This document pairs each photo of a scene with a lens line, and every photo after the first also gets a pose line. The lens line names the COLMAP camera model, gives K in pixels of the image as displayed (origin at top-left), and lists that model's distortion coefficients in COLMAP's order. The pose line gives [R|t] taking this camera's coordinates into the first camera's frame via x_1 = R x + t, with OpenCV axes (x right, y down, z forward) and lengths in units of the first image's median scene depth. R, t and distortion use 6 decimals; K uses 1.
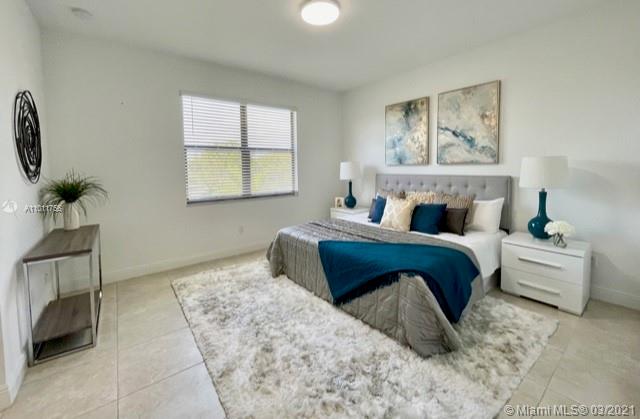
lens RADIAL K [[264.1, 0, 320.0], [0, 264.1, 181.4], [0, 0, 1]] dist [-0.001150, -0.000111]
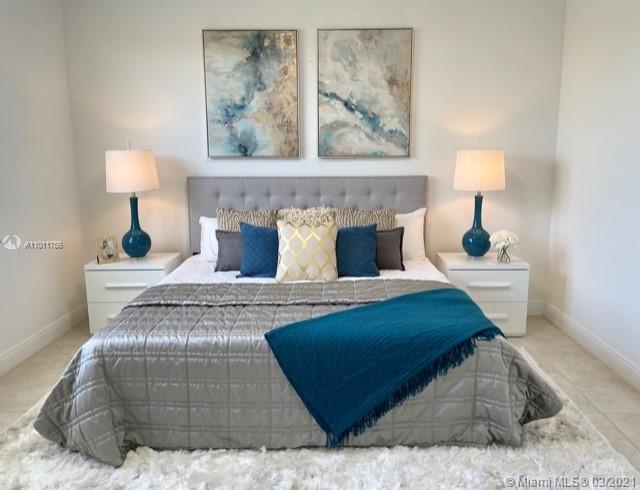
lens RADIAL K [[522.9, 0, 320.0], [0, 522.9, 245.0], [0, 0, 1]] dist [0.036650, 0.002594]
pose [[0.626739, -0.126570, 0.768881, -0.484785], [0.041308, 0.990729, 0.129418, -0.026274], [-0.778134, -0.049350, 0.626157, 0.301578]]
